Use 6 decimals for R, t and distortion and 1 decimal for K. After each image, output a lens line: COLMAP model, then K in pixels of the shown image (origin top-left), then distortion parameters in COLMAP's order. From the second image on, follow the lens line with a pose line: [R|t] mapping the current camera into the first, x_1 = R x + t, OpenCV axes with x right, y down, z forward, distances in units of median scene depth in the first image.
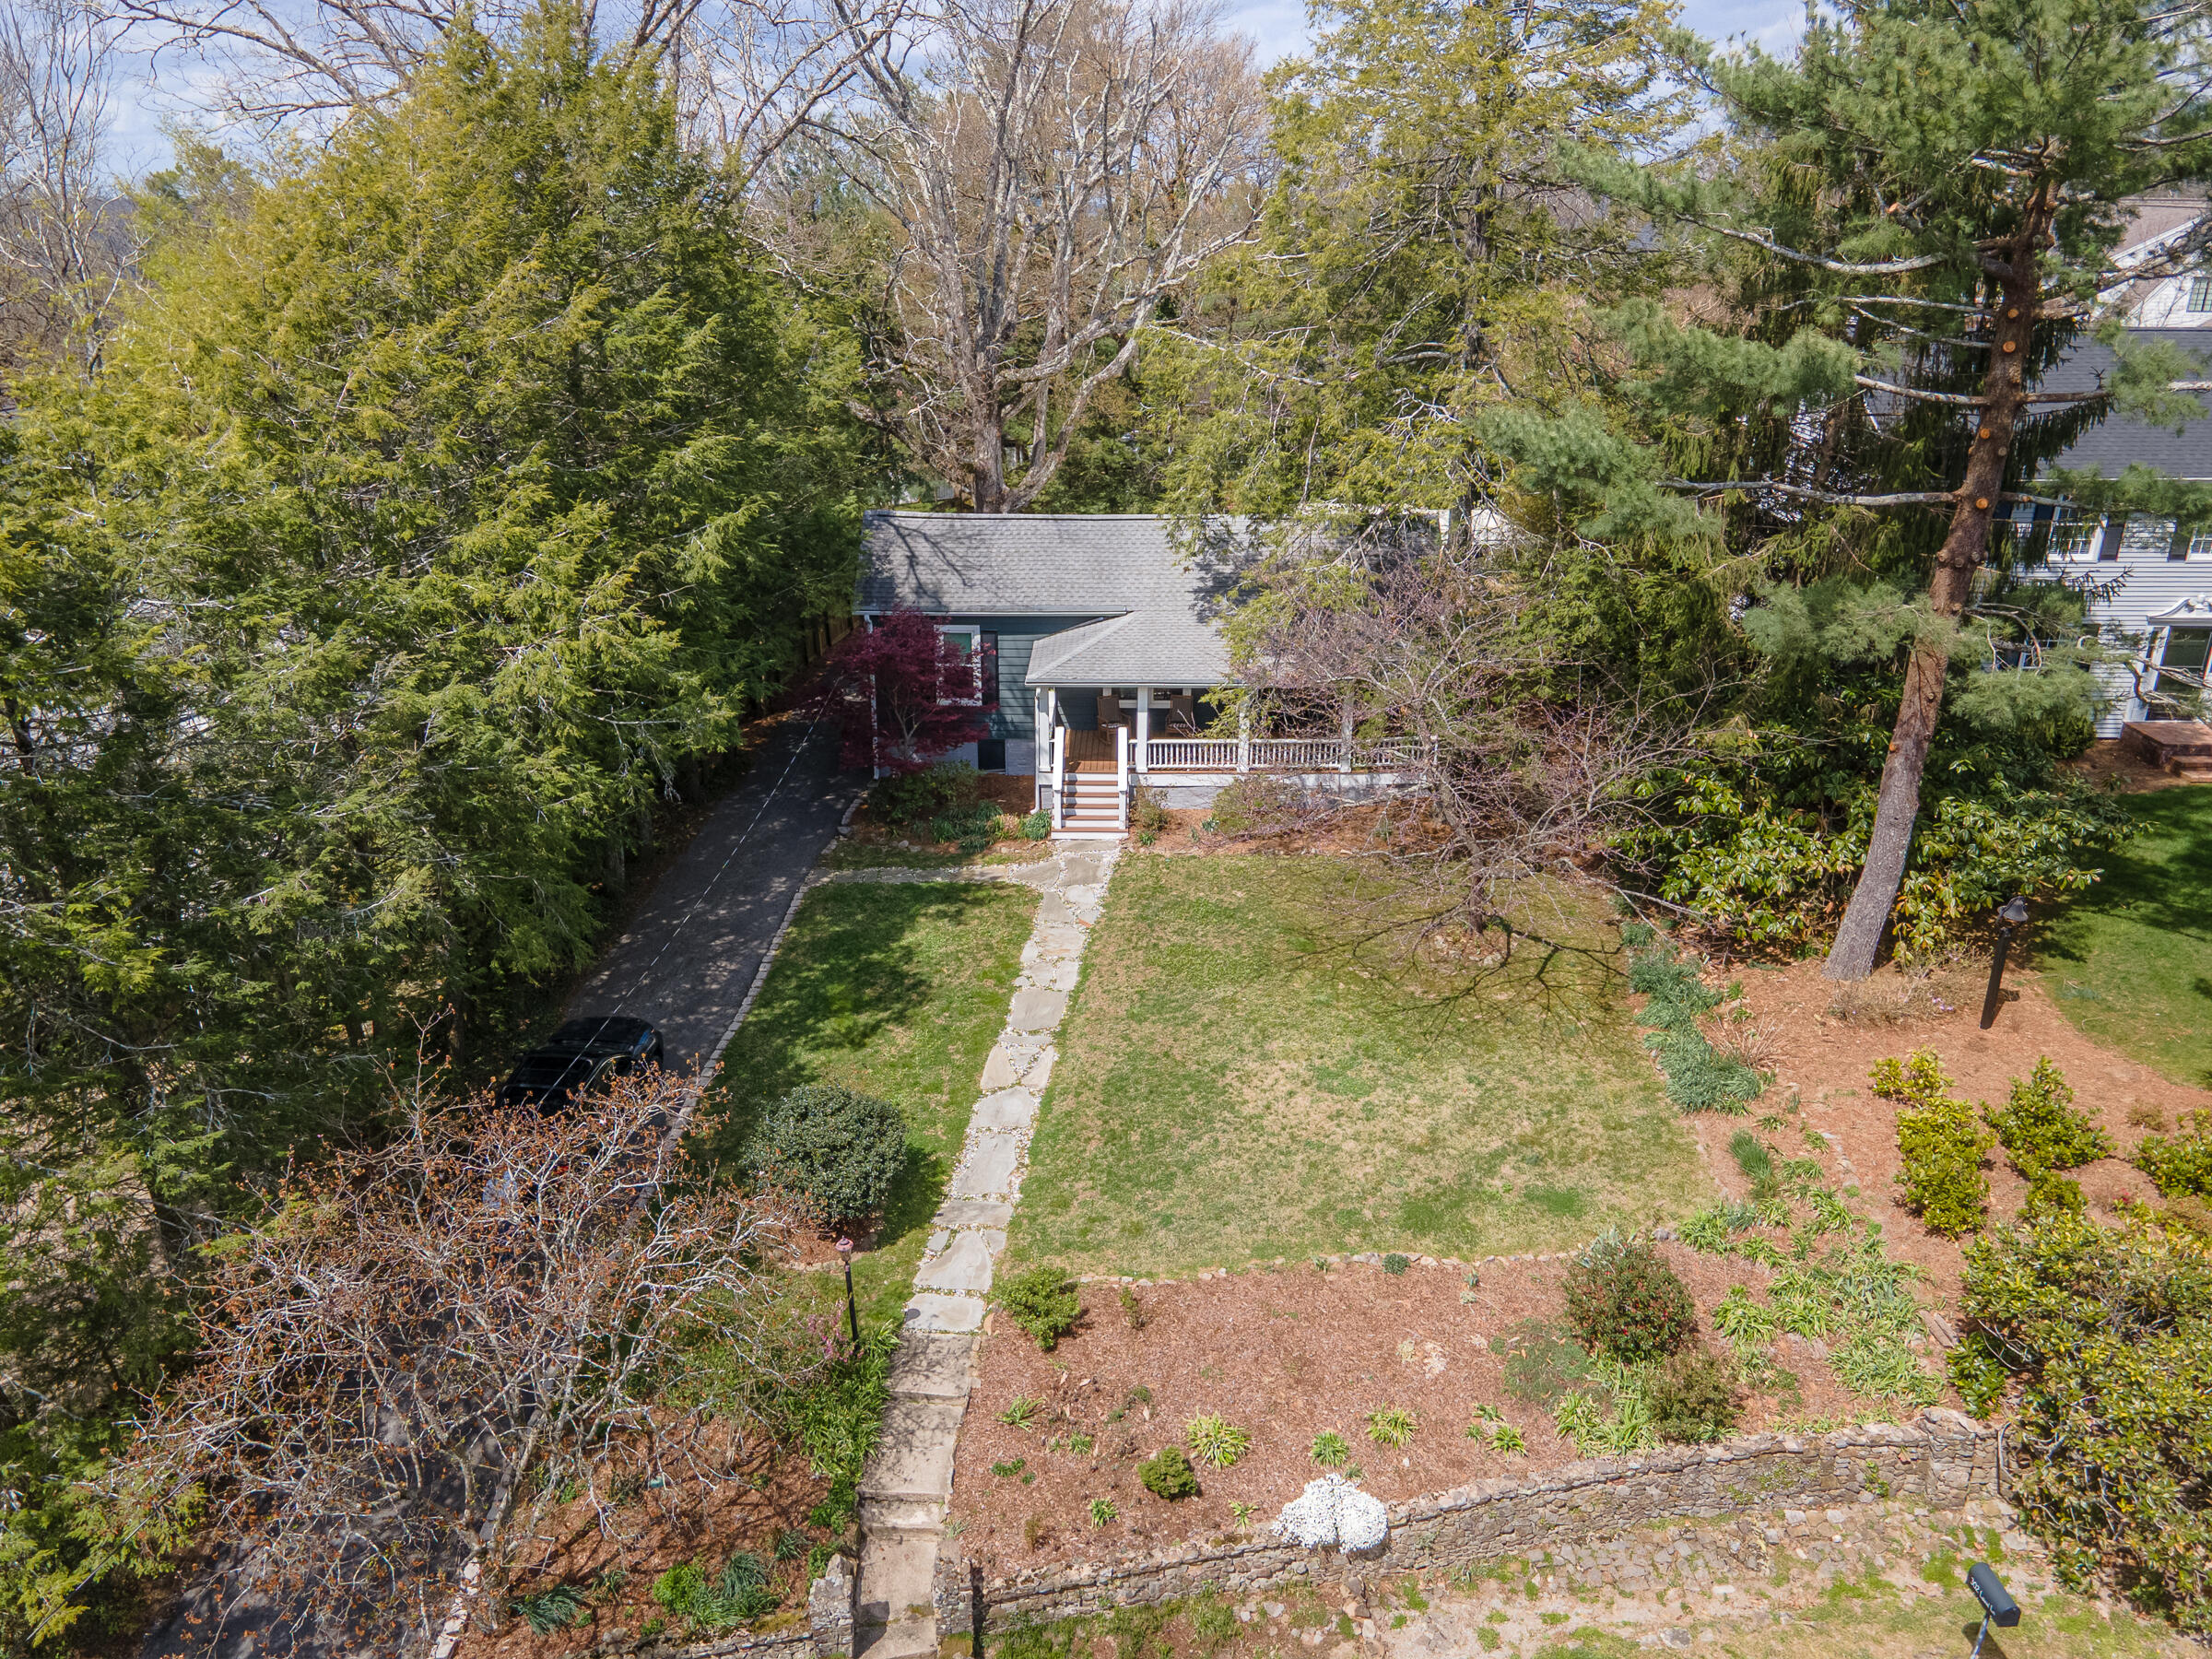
lens RADIAL K [[1605.3, 0, 1142.5], [0, 1605.3, 840.3], [0, 0, 1]] dist [-0.006822, 0.065532]
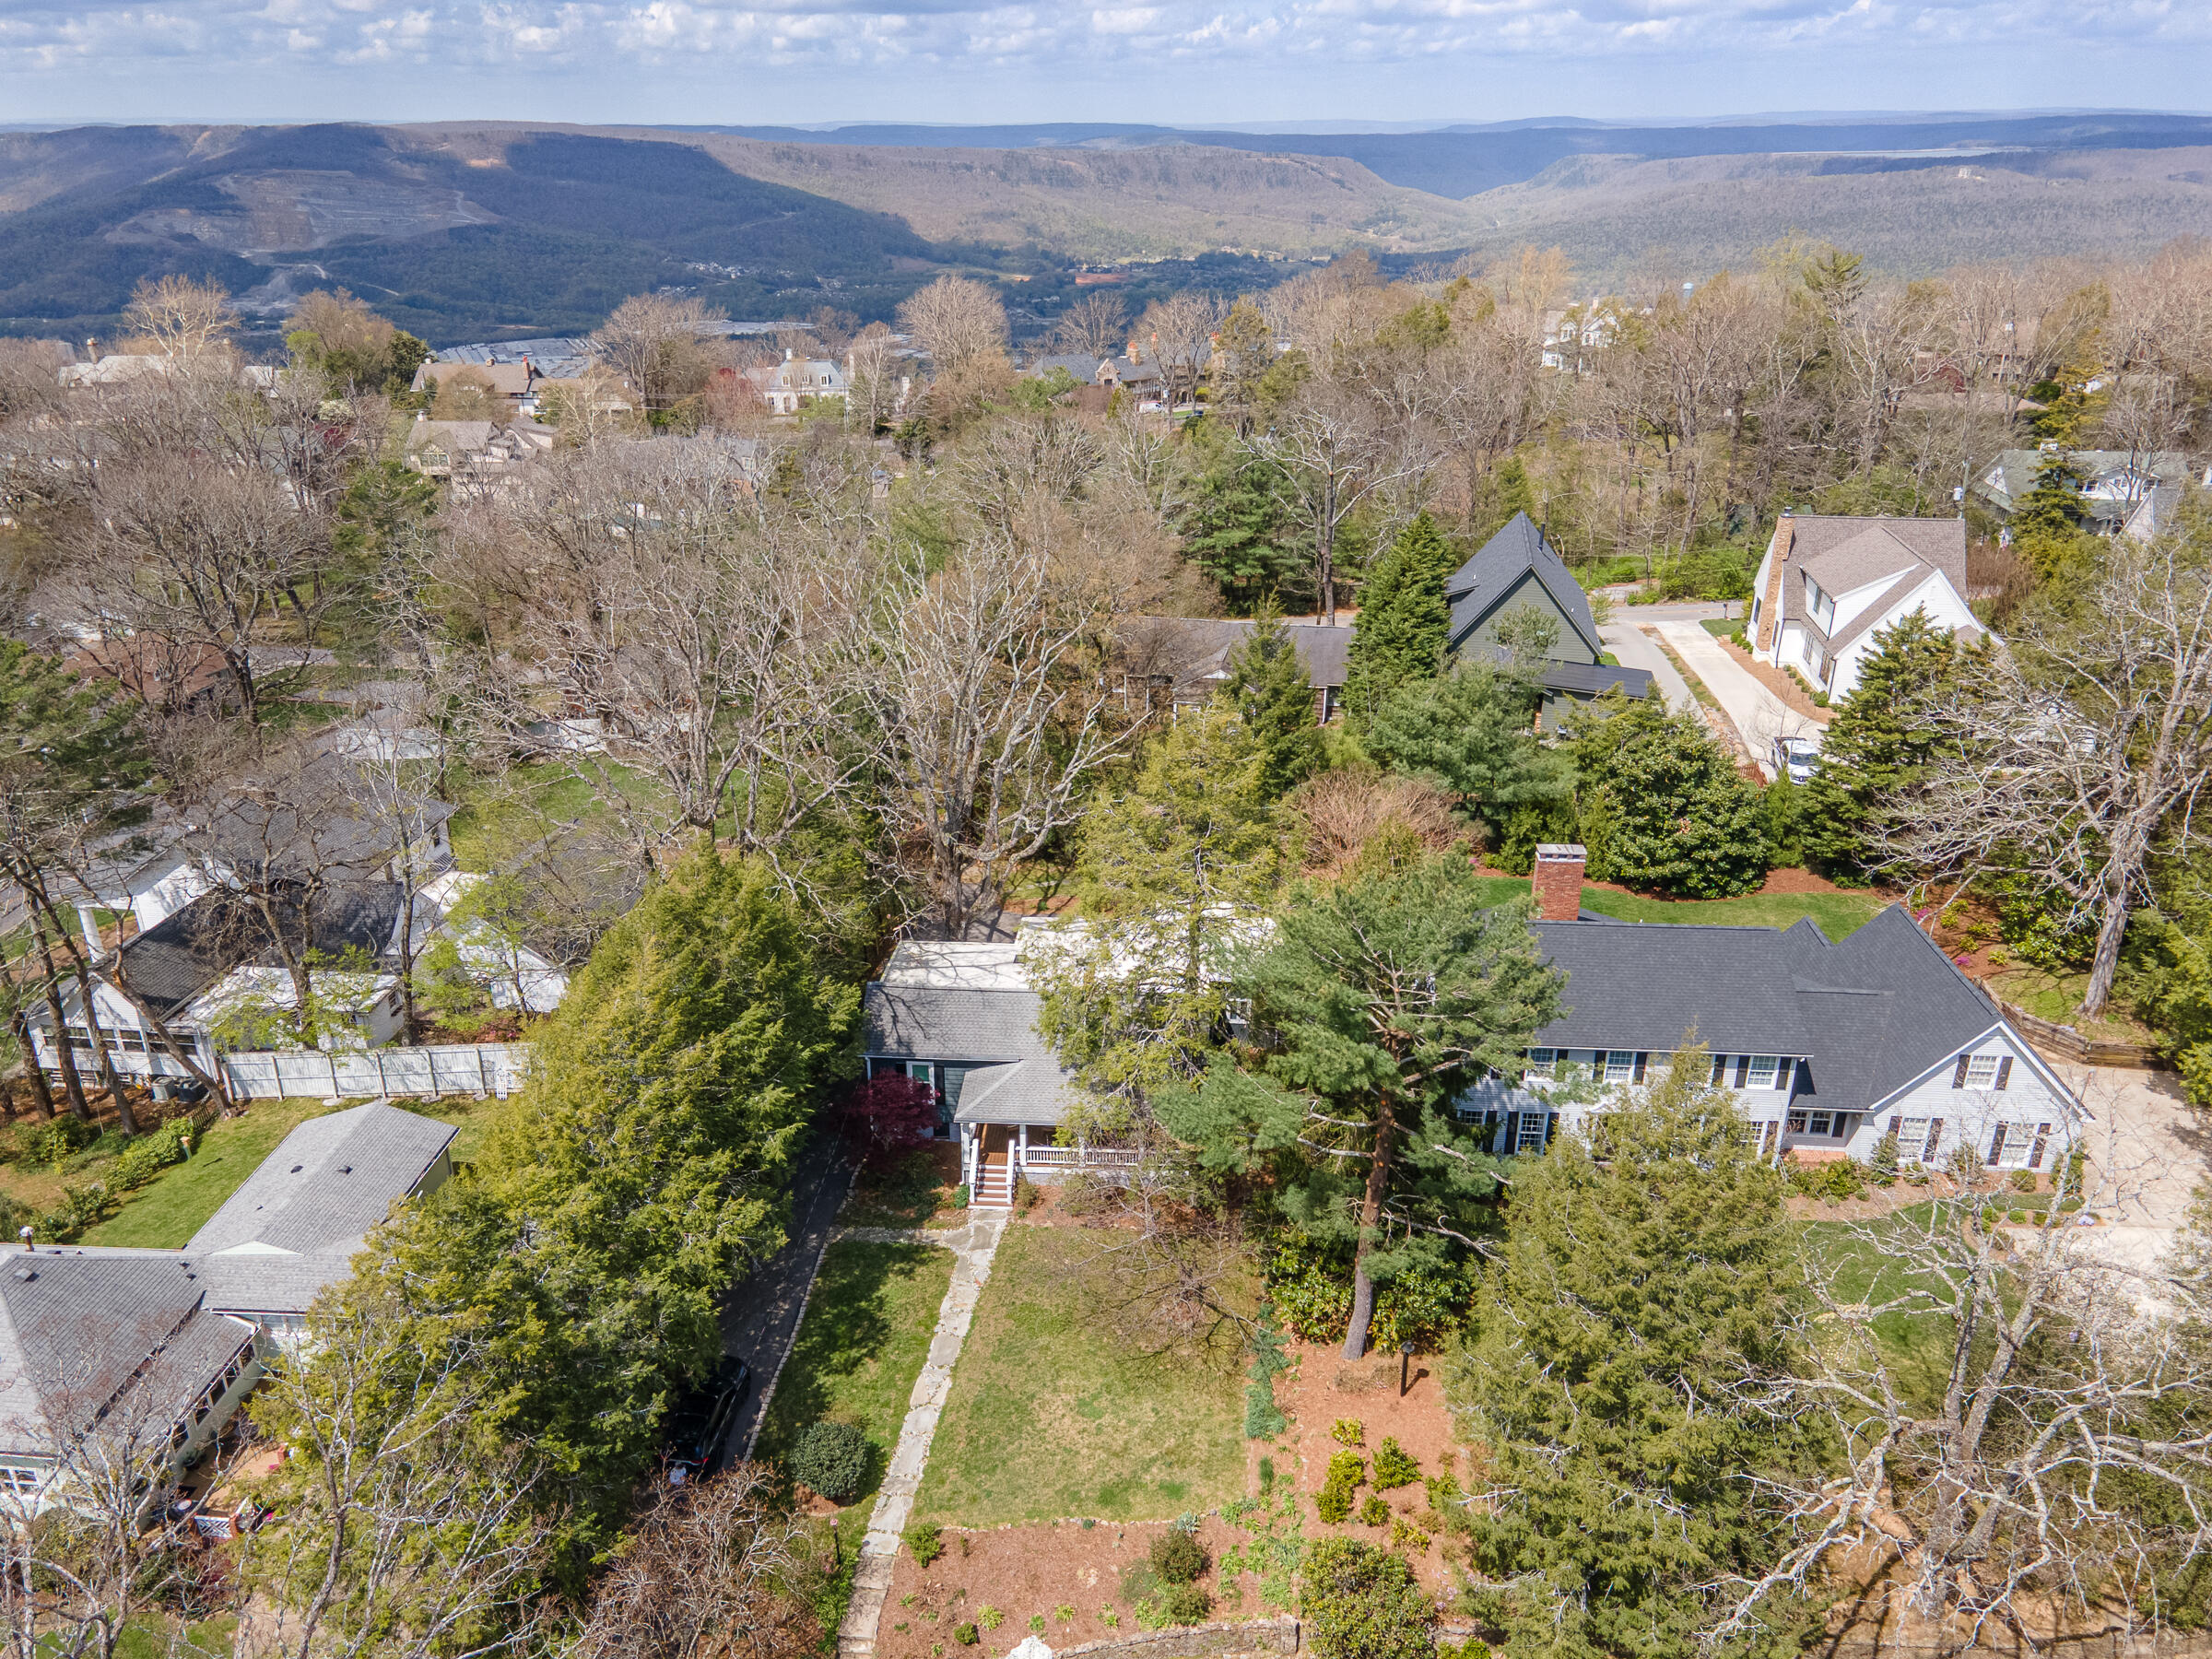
lens RADIAL K [[1520.5, 0, 1106.0], [0, 1520.5, 829.5], [0, 0, 1]] dist [0.008423, 0.001617]
pose [[0.999117, 0.006875, -0.041444, 0.194830], [-0.007465, 0.999873, -0.014098, -0.483252], [0.041342, 0.014395, 0.999041, -0.798539]]
